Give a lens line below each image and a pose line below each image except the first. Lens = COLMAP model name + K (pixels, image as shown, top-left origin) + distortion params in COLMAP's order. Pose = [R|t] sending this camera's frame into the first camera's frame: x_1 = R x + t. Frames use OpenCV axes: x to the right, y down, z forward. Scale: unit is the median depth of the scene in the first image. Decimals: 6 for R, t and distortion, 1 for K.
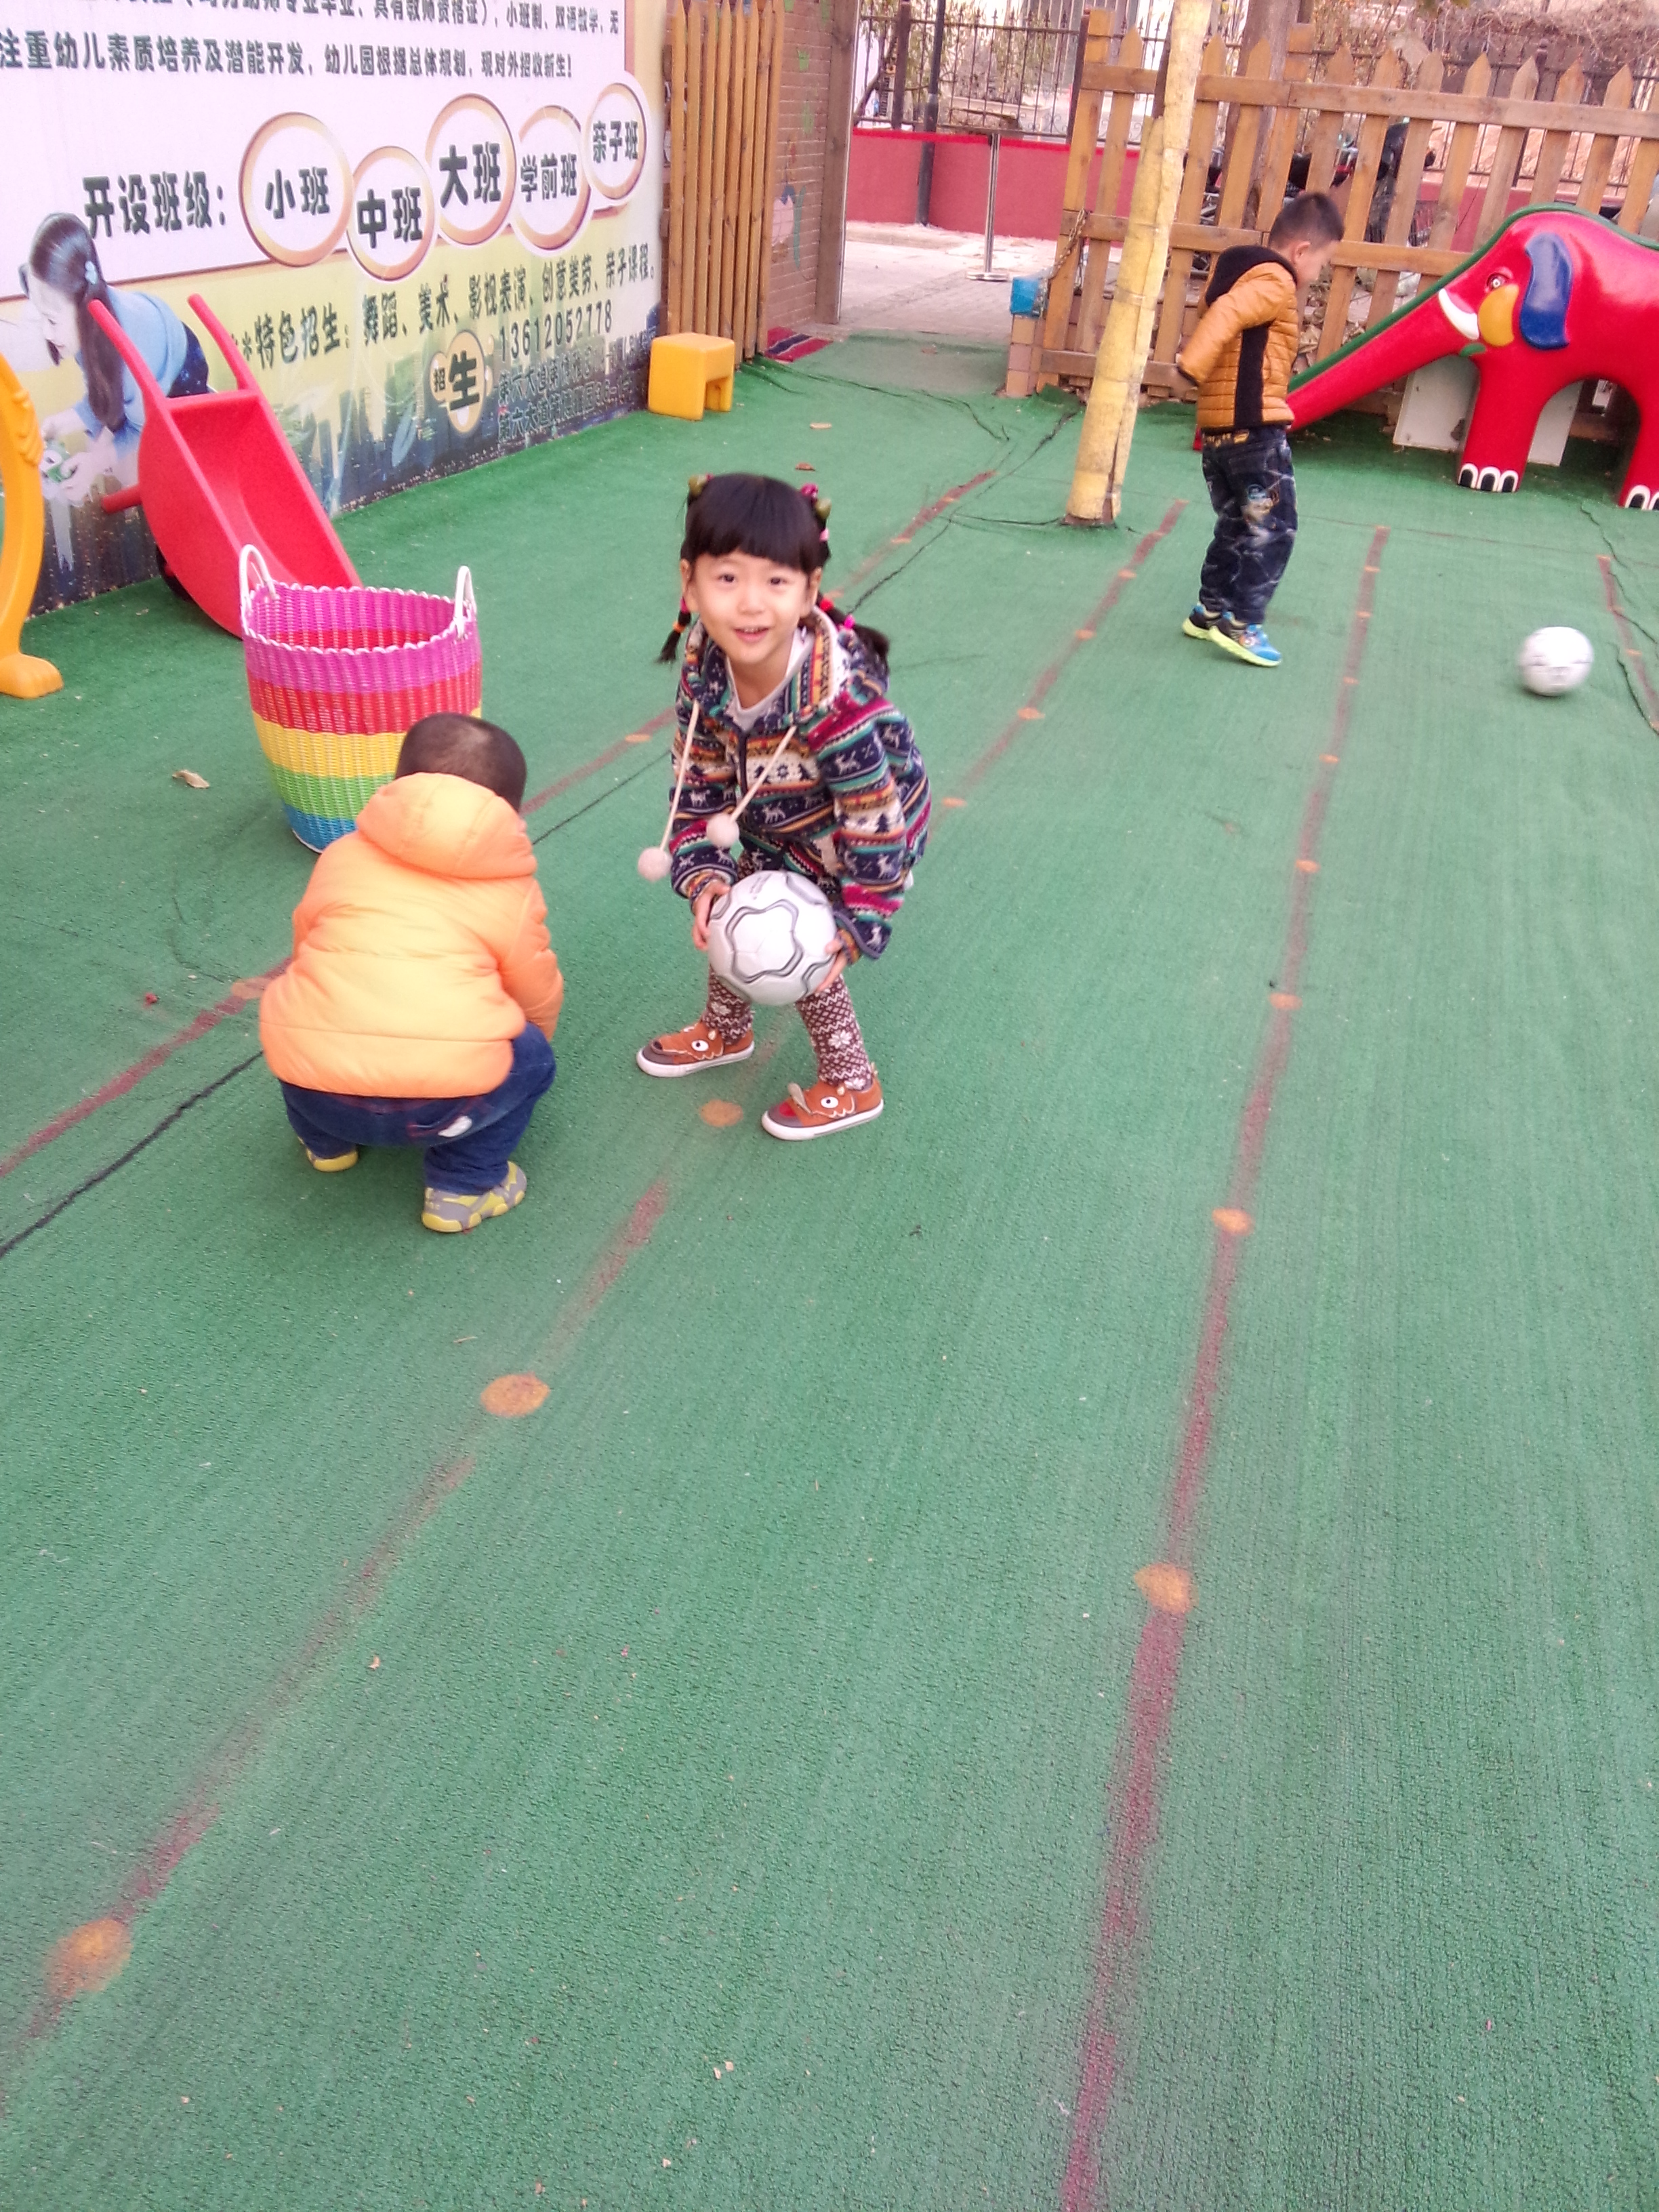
lens RADIAL K [[1741.1, 0, 820.8], [0, 1741.1, 1103.6], [0, 0, 1]] dist [0.072495, -0.107505]
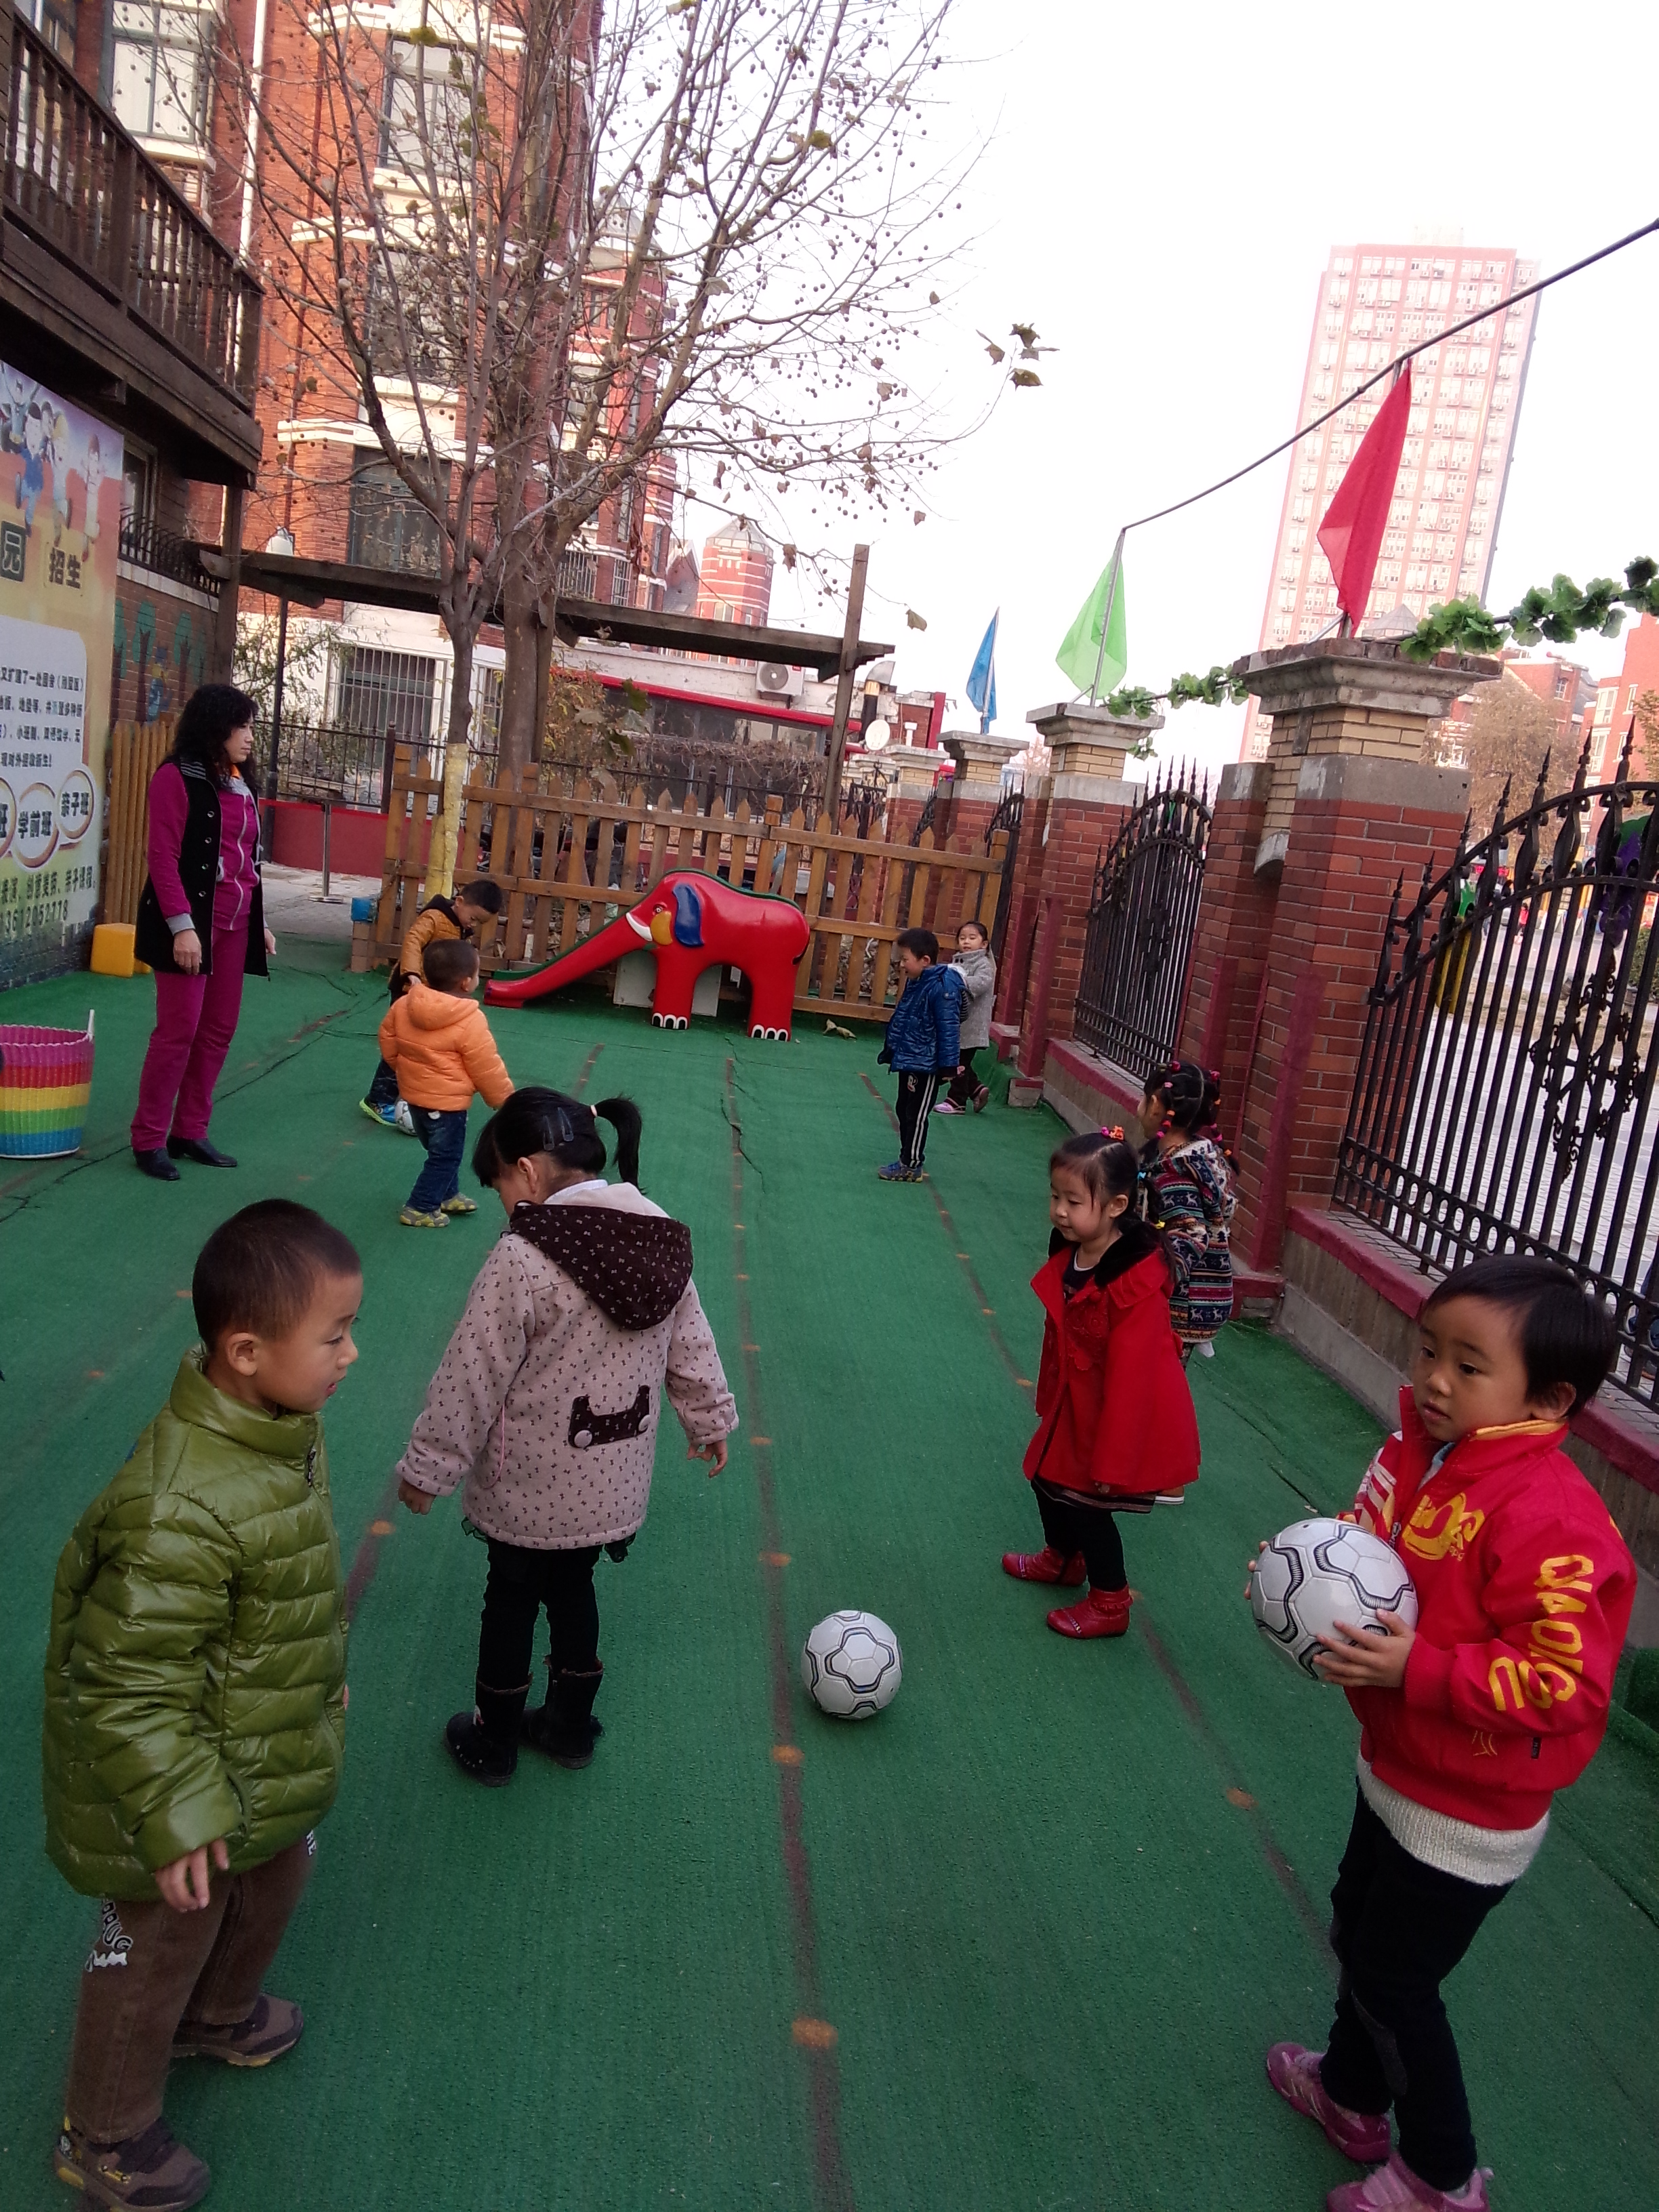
lens RADIAL K [[1741.1, 0, 875.1], [0, 1741.1, 1119.0], [0, 0, 1]] dist [0.072495, -0.107505]
pose [[0.922136, -0.016926, 0.386495, -0.067487], [0.138673, 0.947116, -0.289381, 0.225005], [-0.361157, 0.320445, 0.875717, -0.450257]]
